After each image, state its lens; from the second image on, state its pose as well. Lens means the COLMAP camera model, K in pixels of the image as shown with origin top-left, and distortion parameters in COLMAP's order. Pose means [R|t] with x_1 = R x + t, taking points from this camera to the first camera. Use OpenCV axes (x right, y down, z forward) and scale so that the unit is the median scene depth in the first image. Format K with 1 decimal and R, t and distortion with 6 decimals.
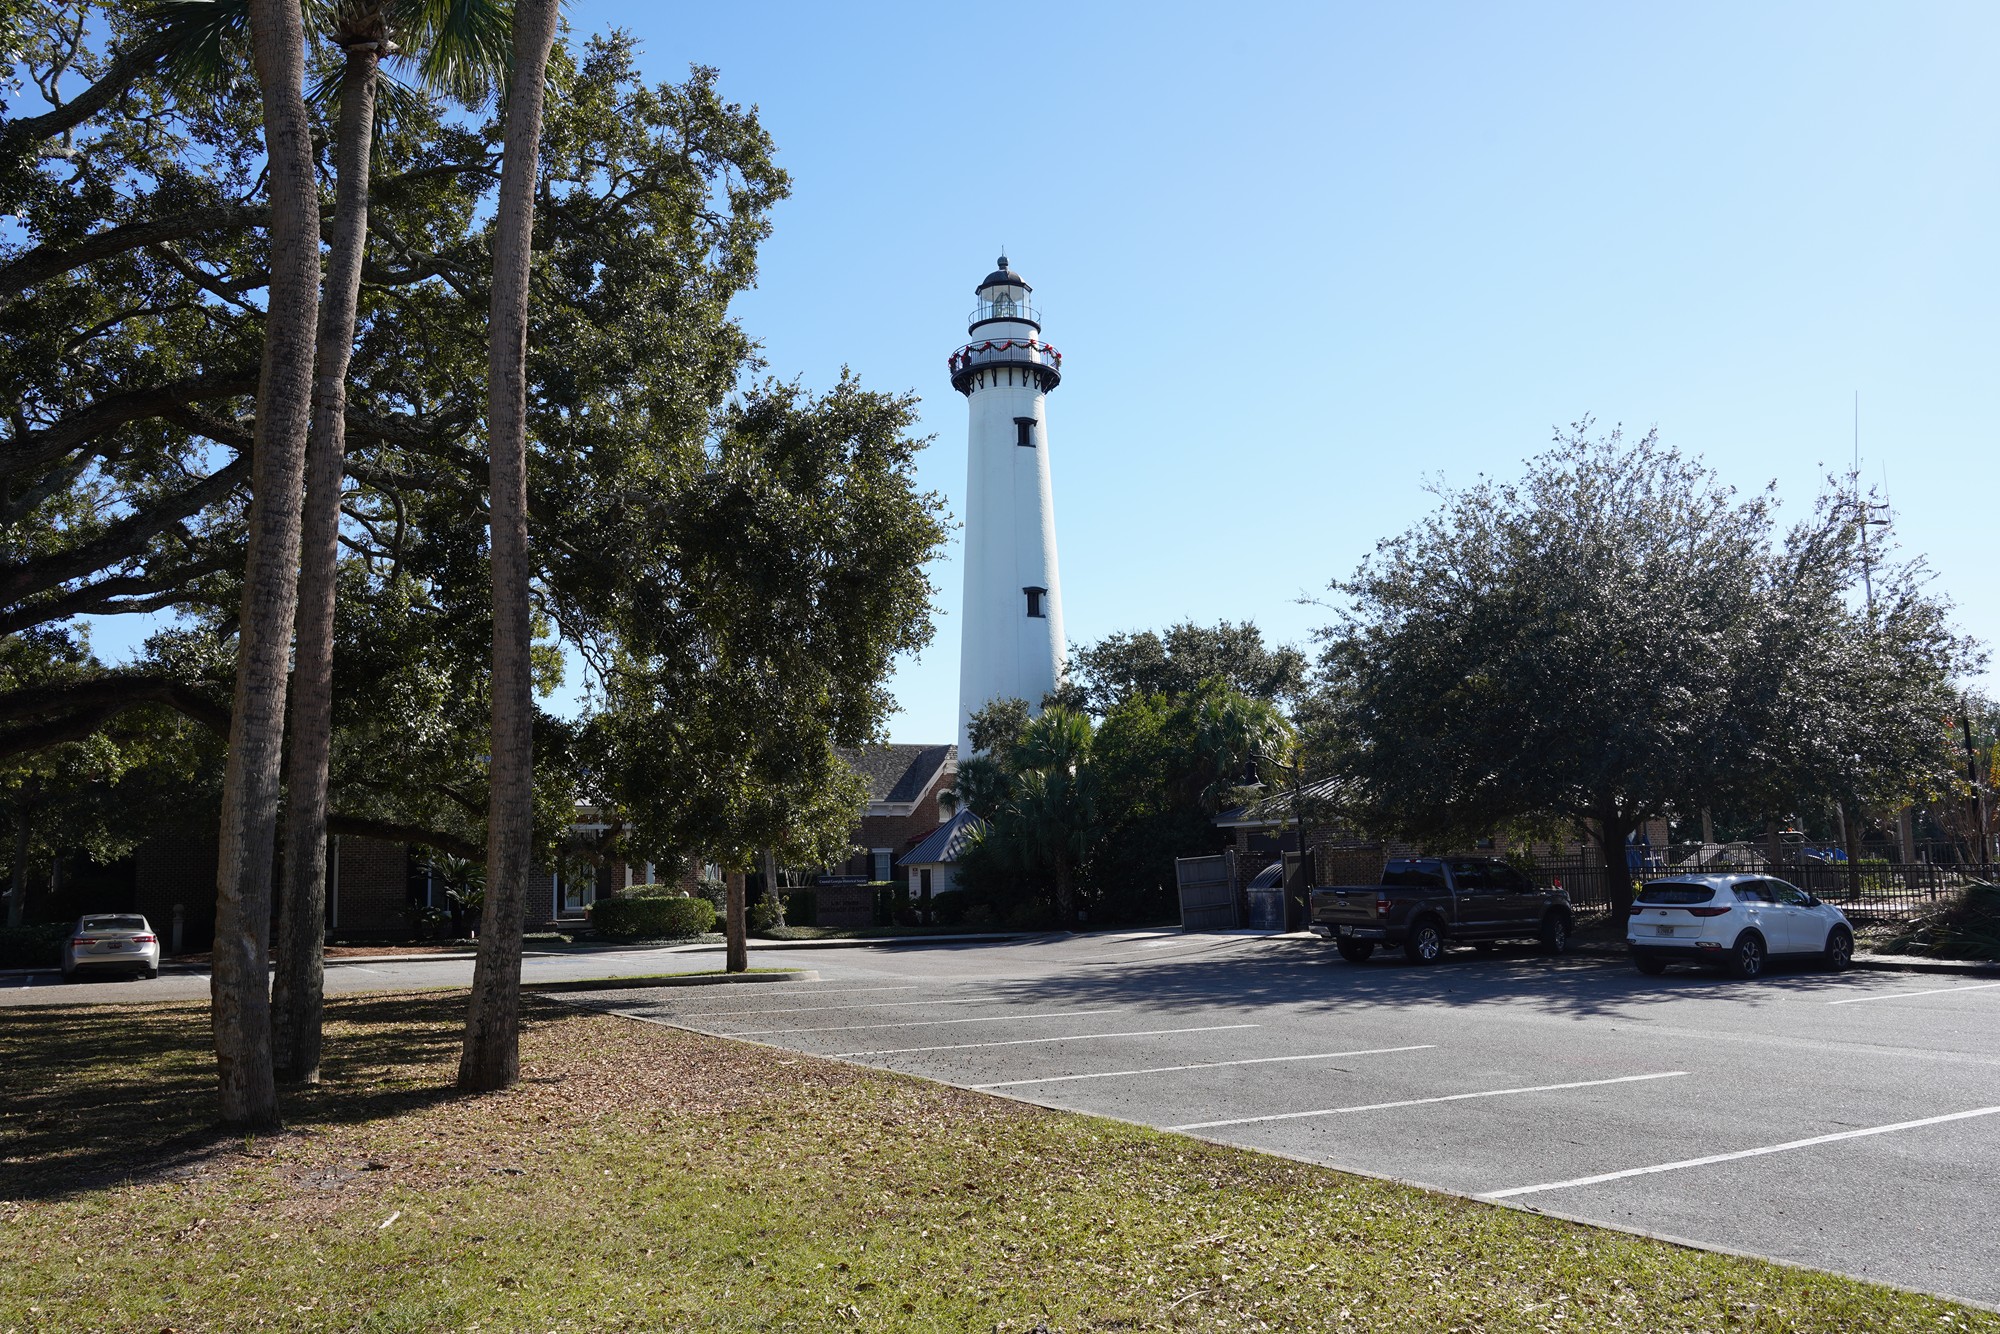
lens RADIAL K [[1635.6, 0, 1000.0], [0, 1635.6, 667.0], [0, 0, 1]] dist [-0.007261, 0.000777]
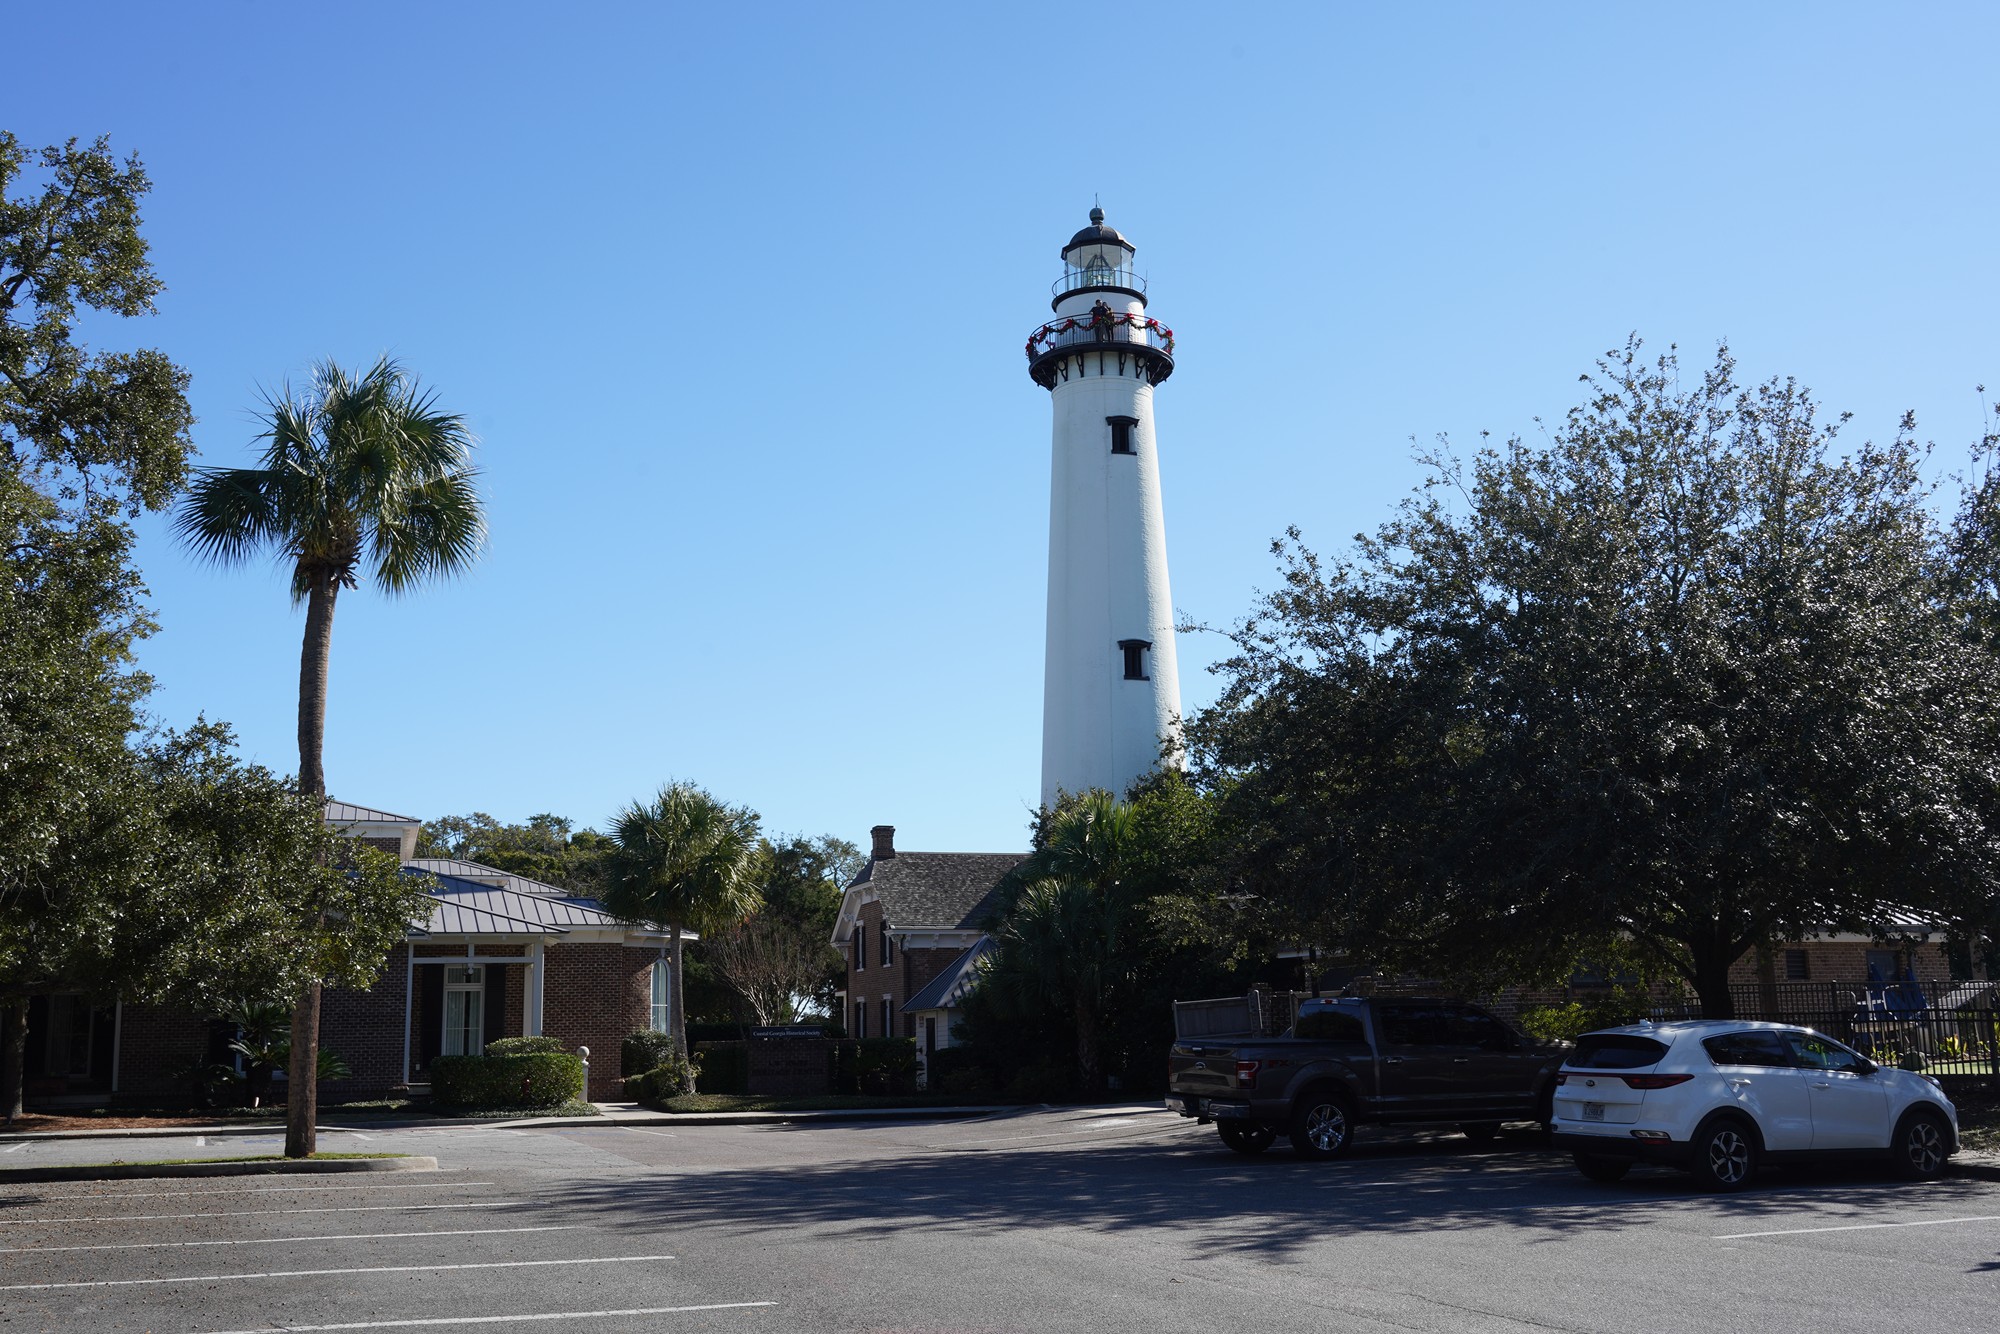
lens RADIAL K [[2081.3, 0, 1000.0], [0, 2081.3, 667.0], [0, 0, 1]] dist [-0.005857, 0.003586]
pose [[0.991770, -0.018024, -0.126756, 0.083506], [0.012191, 0.998837, -0.046646, 0.007391], [0.127450, 0.044717, 0.990837, 0.049878]]
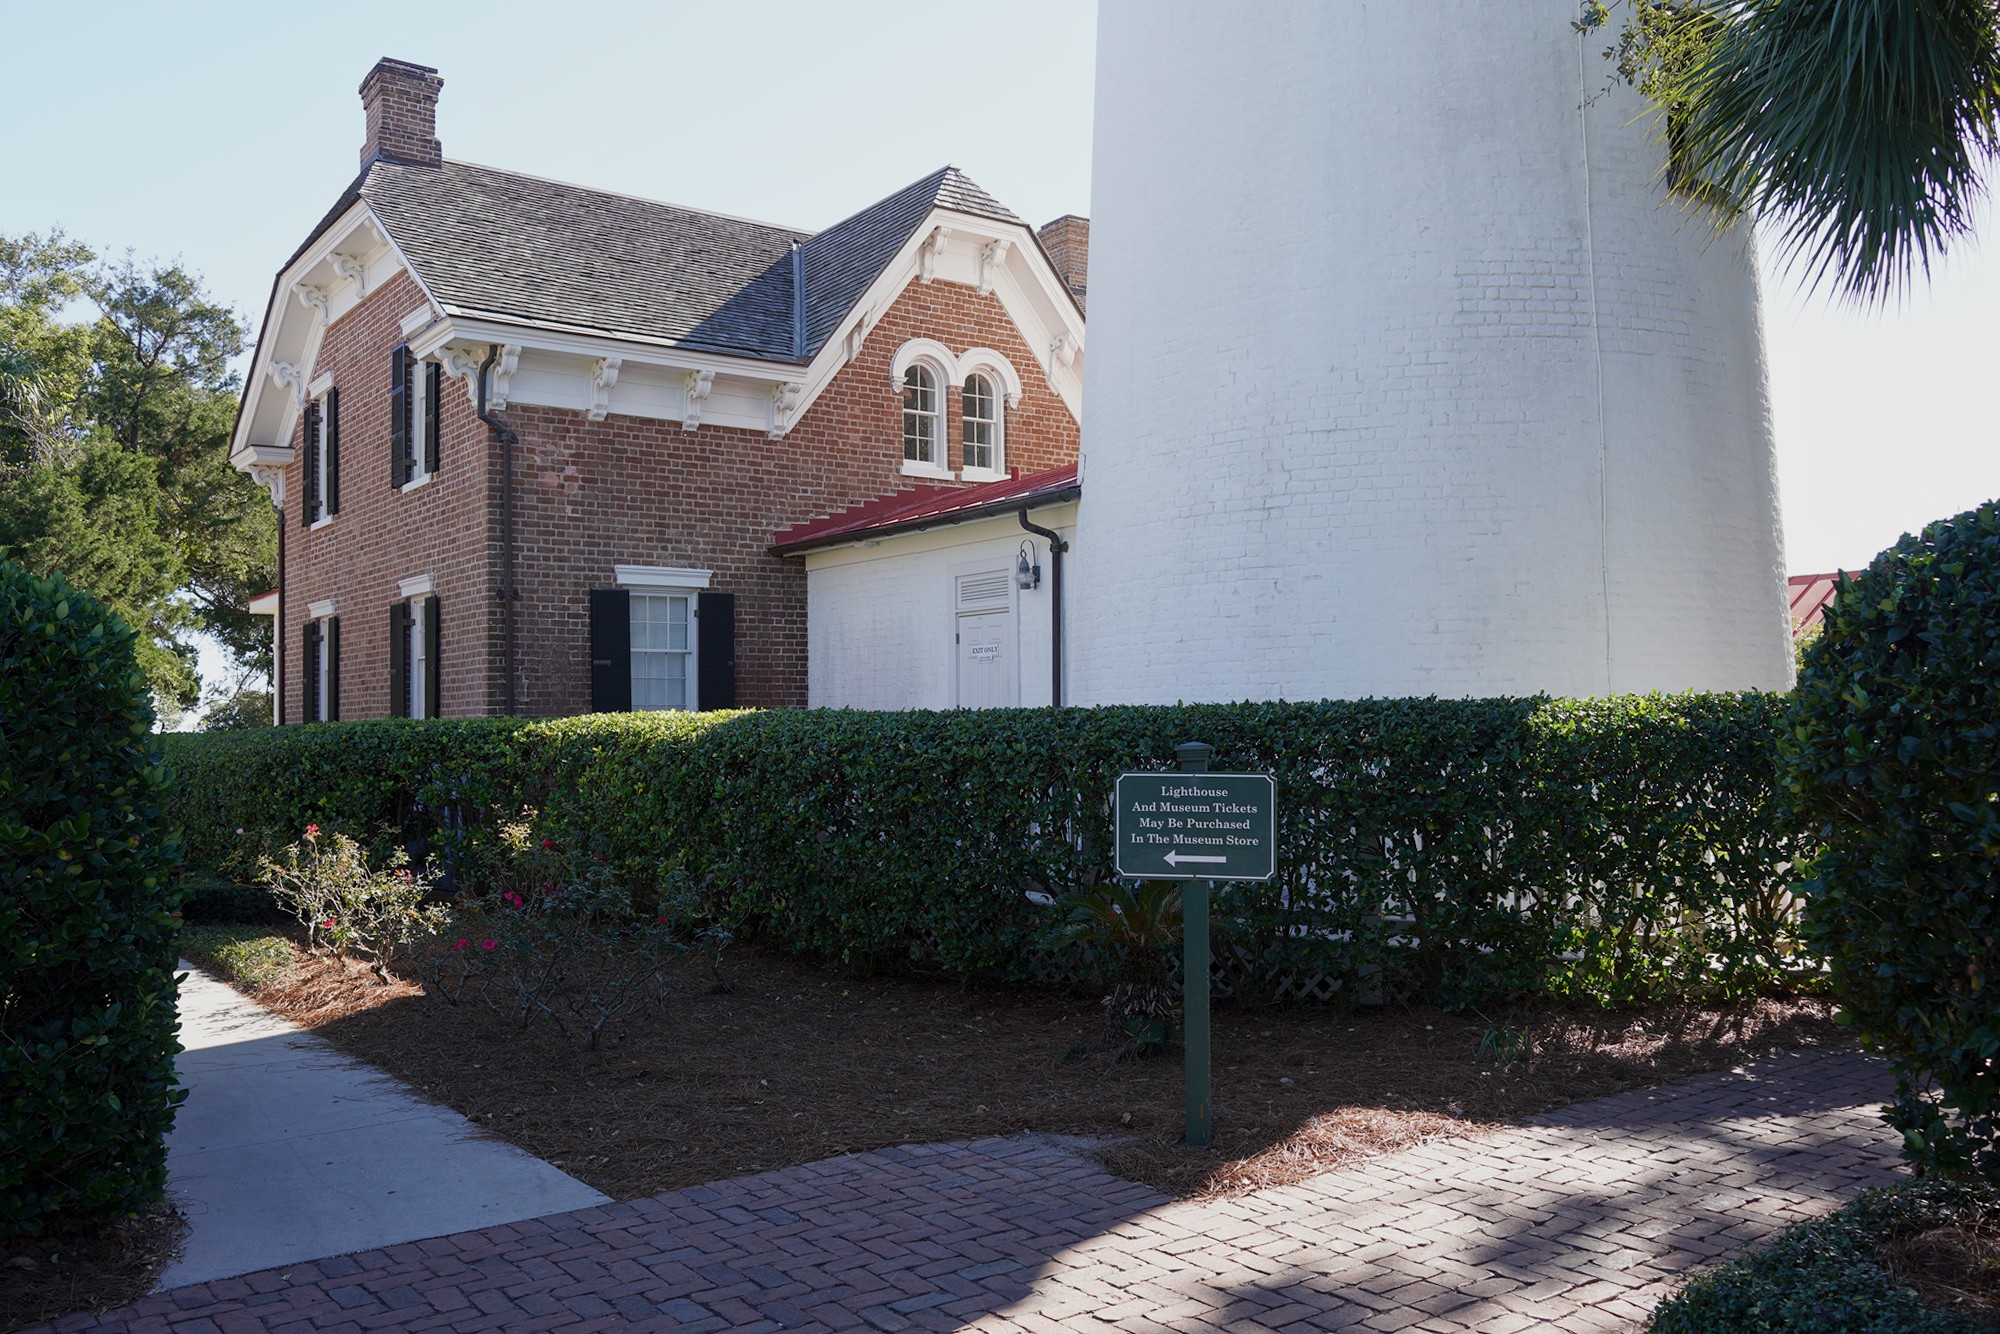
lens RADIAL K [[1635.6, 0, 1000.0], [0, 1635.6, 667.0], [0, 0, 1]] dist [-0.007261, 0.000777]
pose [[0.982386, 0.016482, 0.186137, -0.076874], [-0.031486, 0.996460, 0.077943, 0.119411], [-0.184193, -0.082431, 0.979427, 0.878108]]
